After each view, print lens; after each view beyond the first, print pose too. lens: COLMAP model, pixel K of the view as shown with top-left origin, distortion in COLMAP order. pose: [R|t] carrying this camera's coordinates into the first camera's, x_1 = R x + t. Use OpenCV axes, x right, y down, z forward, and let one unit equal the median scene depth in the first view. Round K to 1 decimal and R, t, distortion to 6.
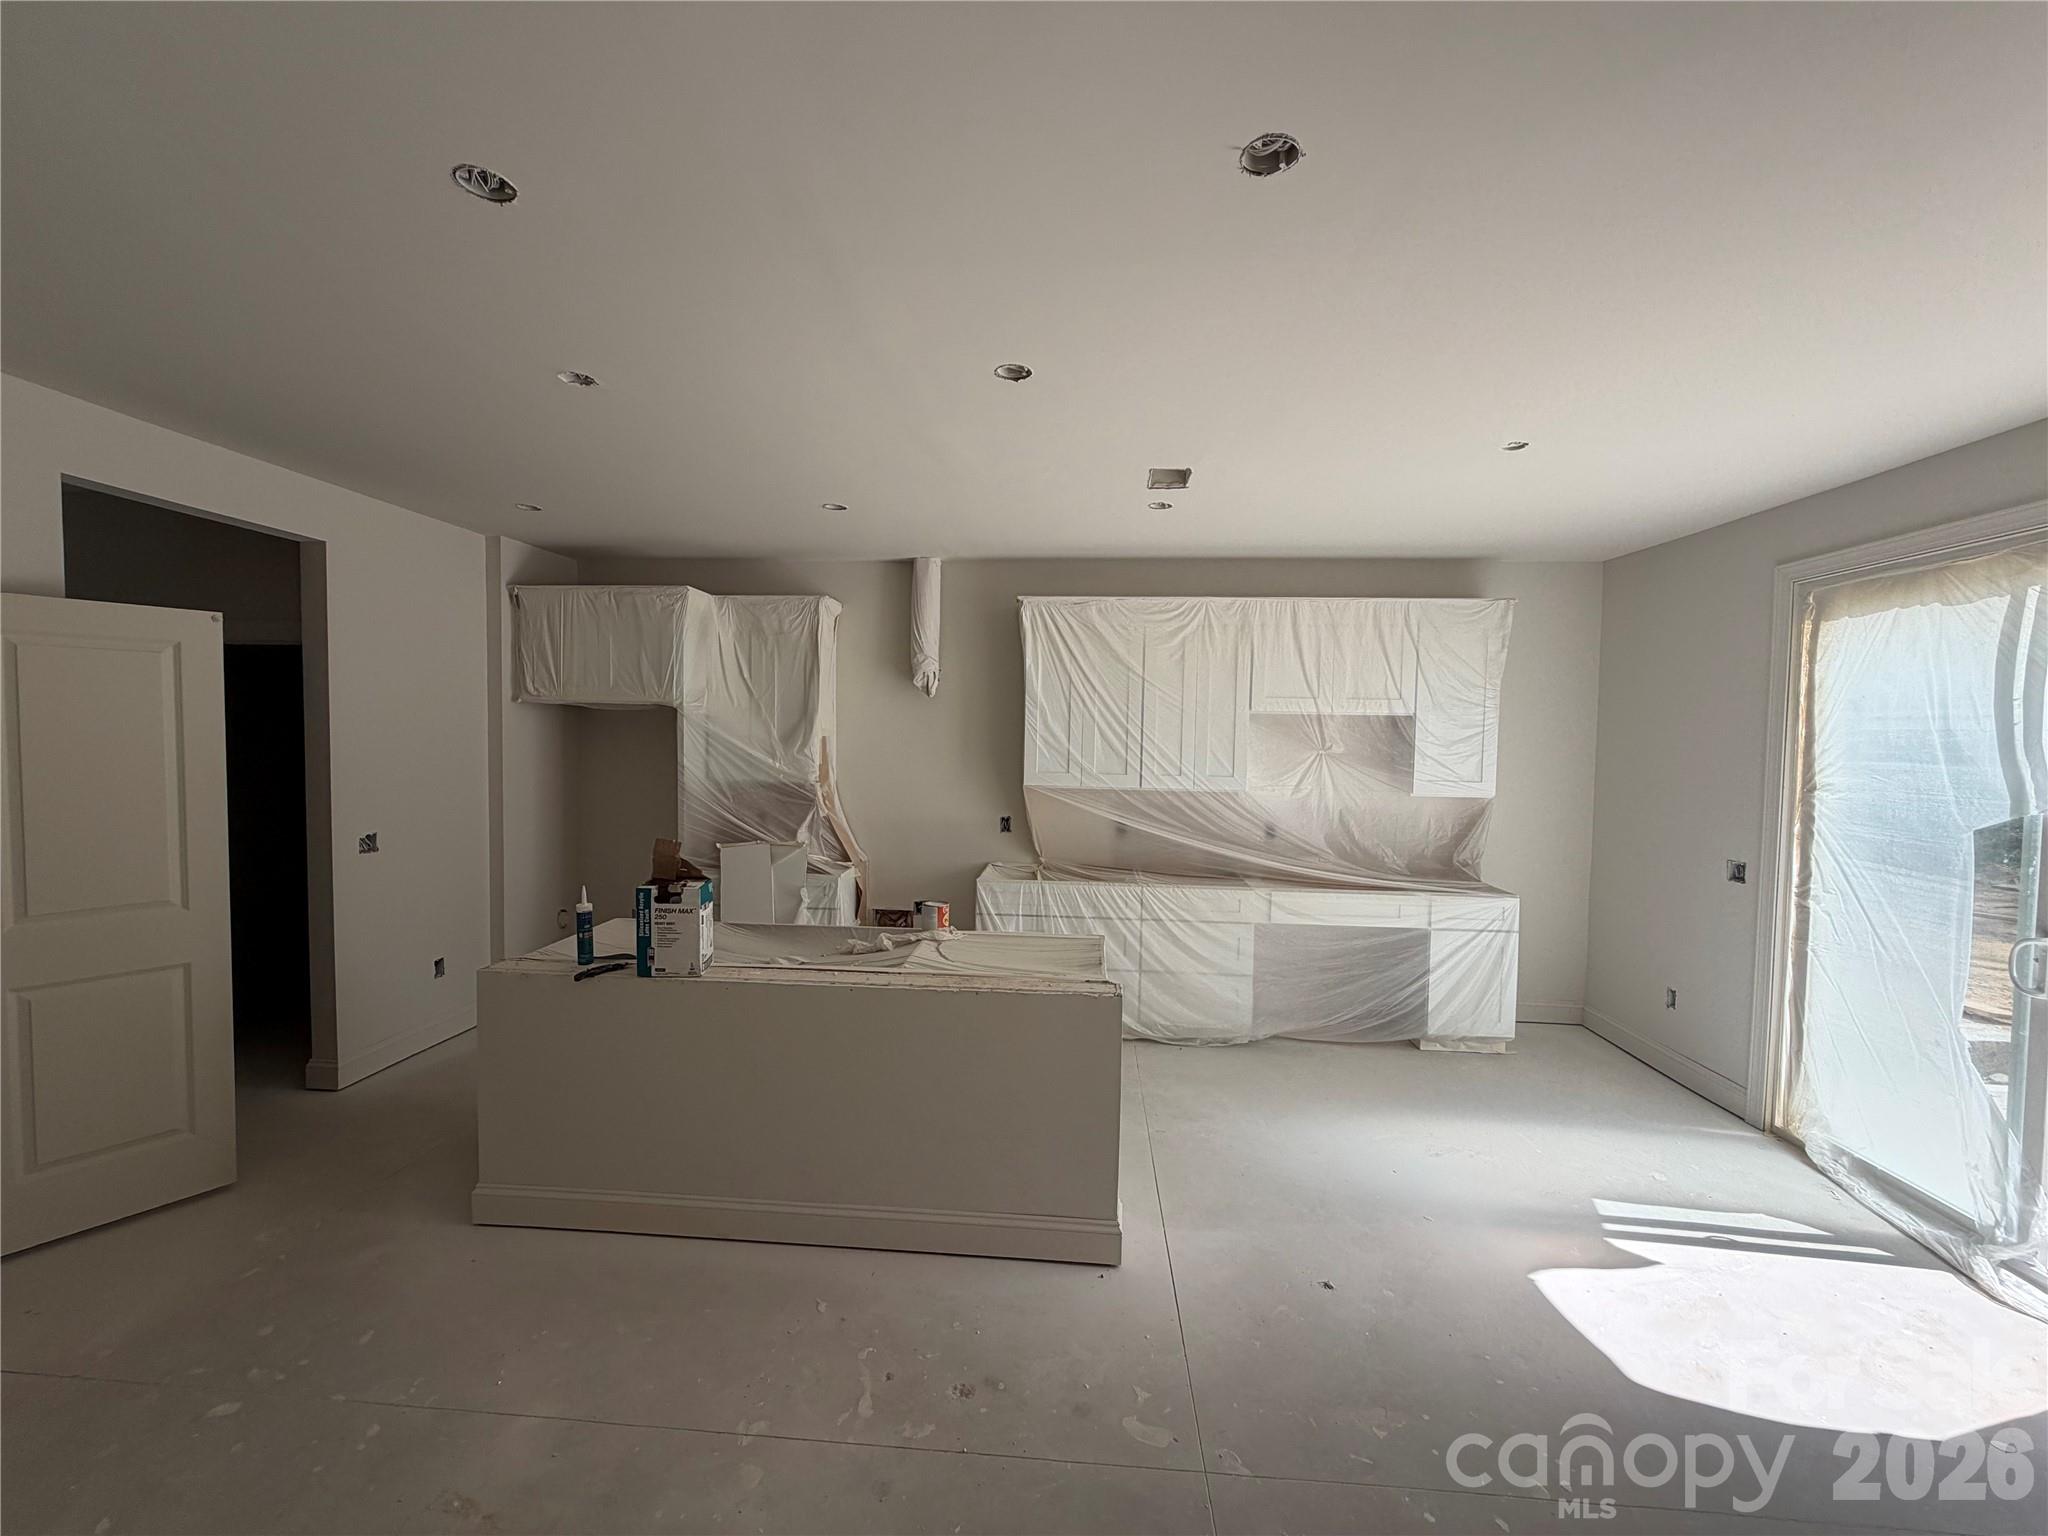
lens RADIAL K [[819.0, 0, 1020.8], [0, 819.0, 767.2], [0, 0, 1]] dist [0.002086, 0.000202]
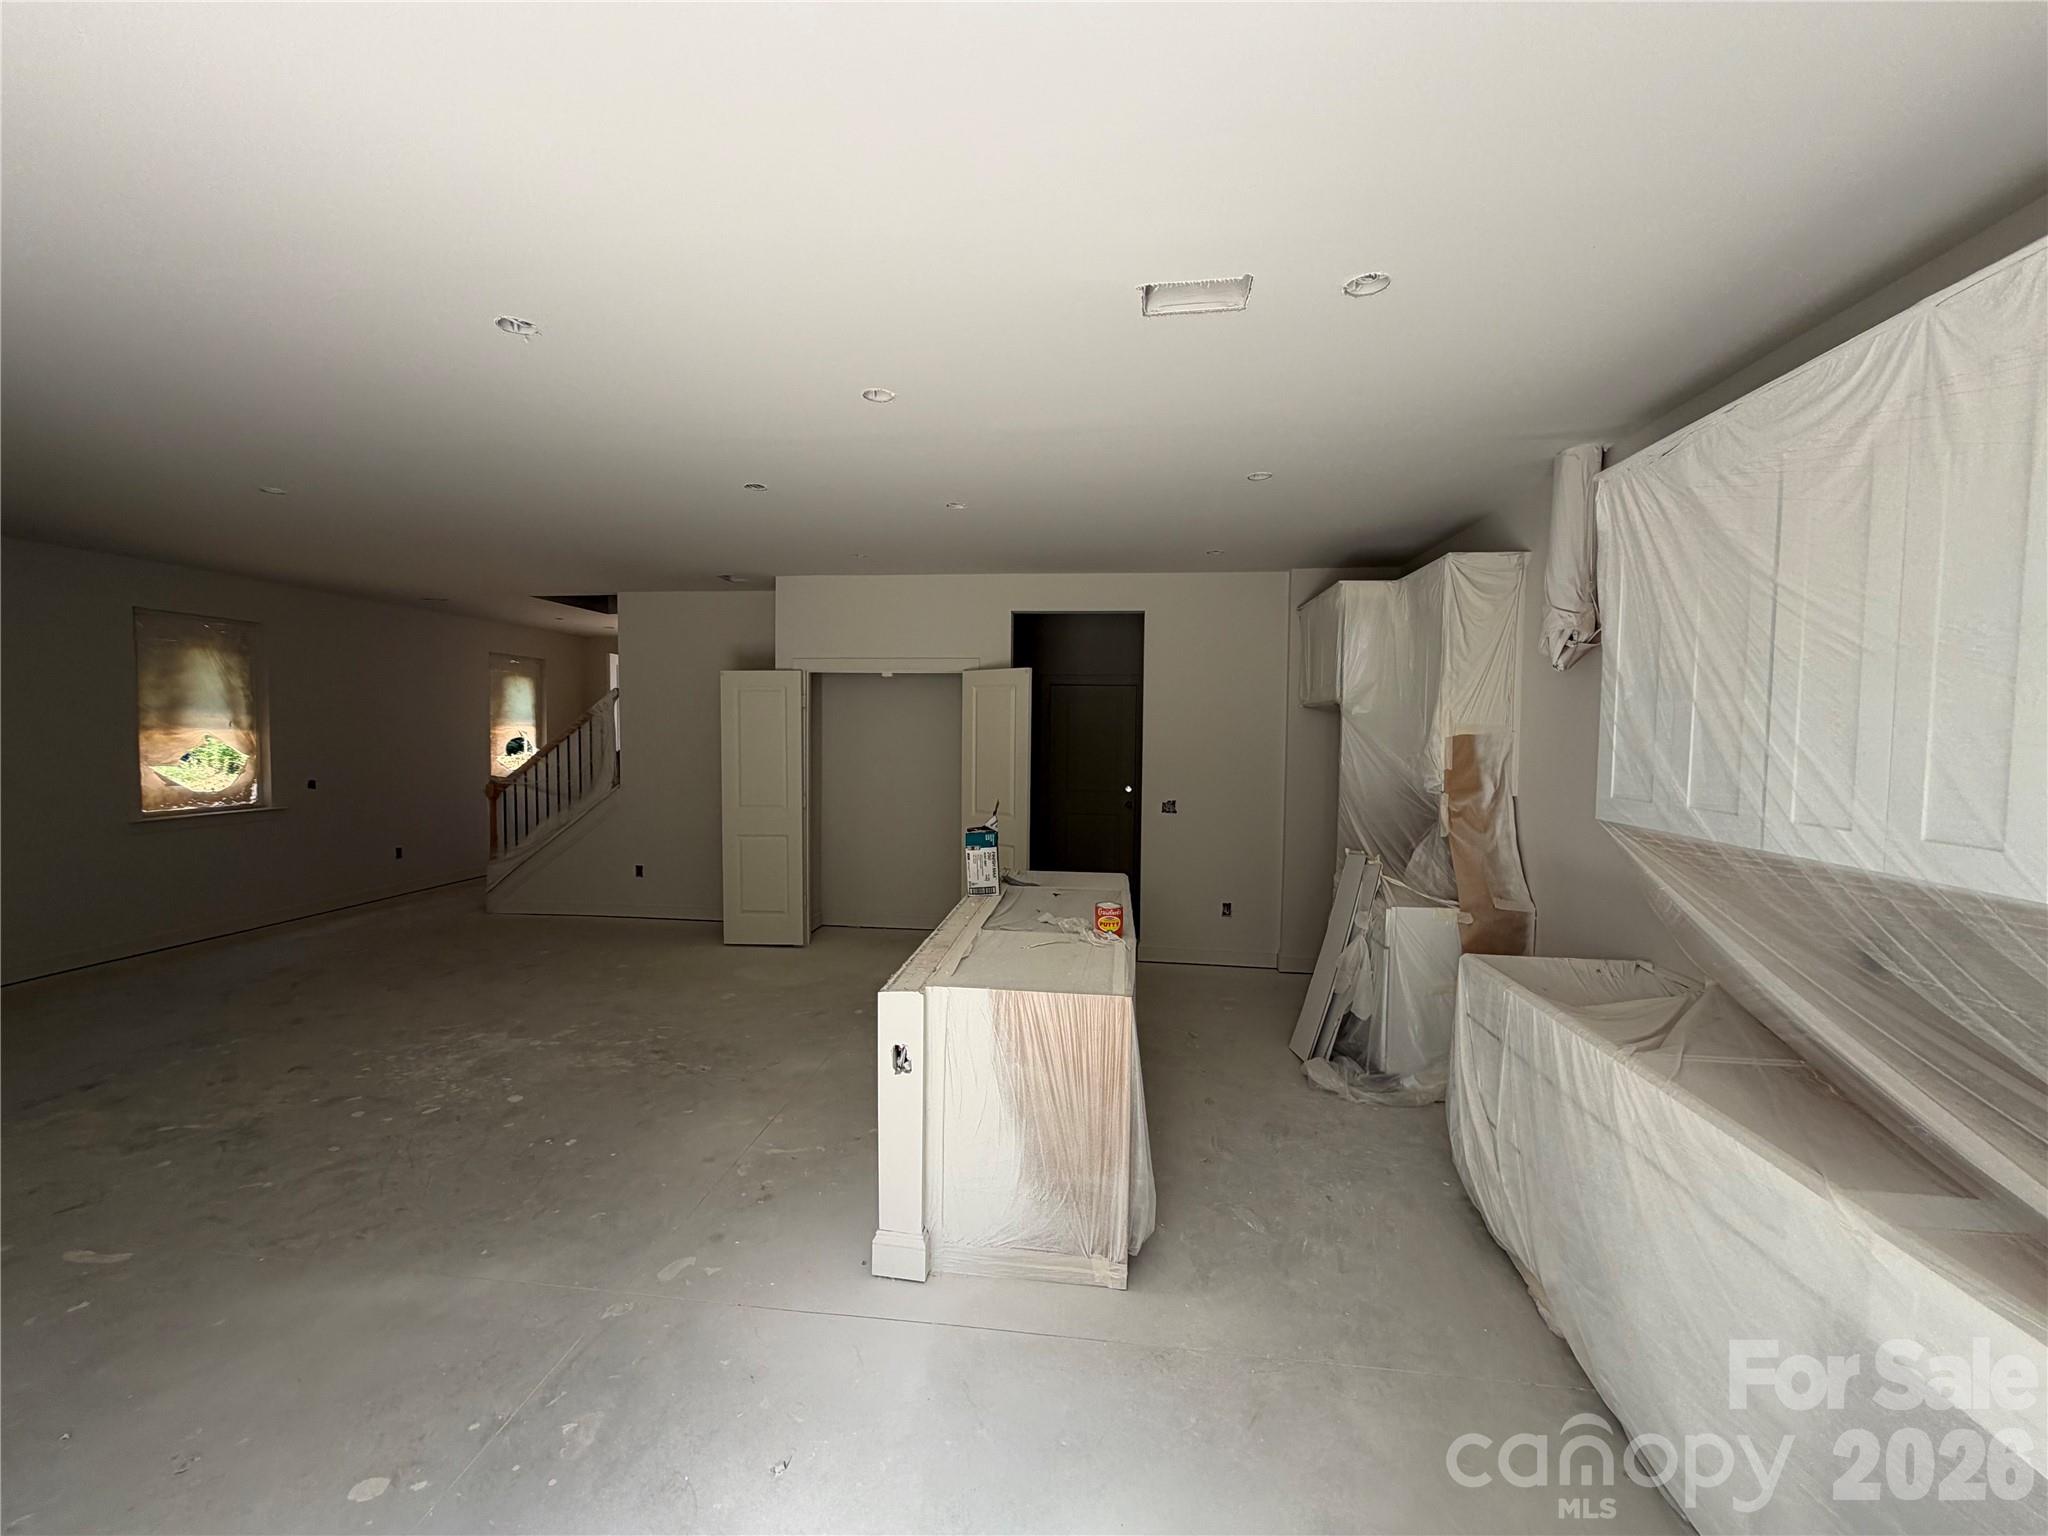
lens RADIAL K [[819.0, 0, 1020.8], [0, 819.0, 767.2], [0, 0, 1]] dist [0.002086, 0.000202]
pose [[-0.036934, 0.028810, -0.998902, 0.578367], [-0.053707, 0.998082, 0.030772, -0.008365], [0.997873, 0.054784, -0.035315, 0.648131]]
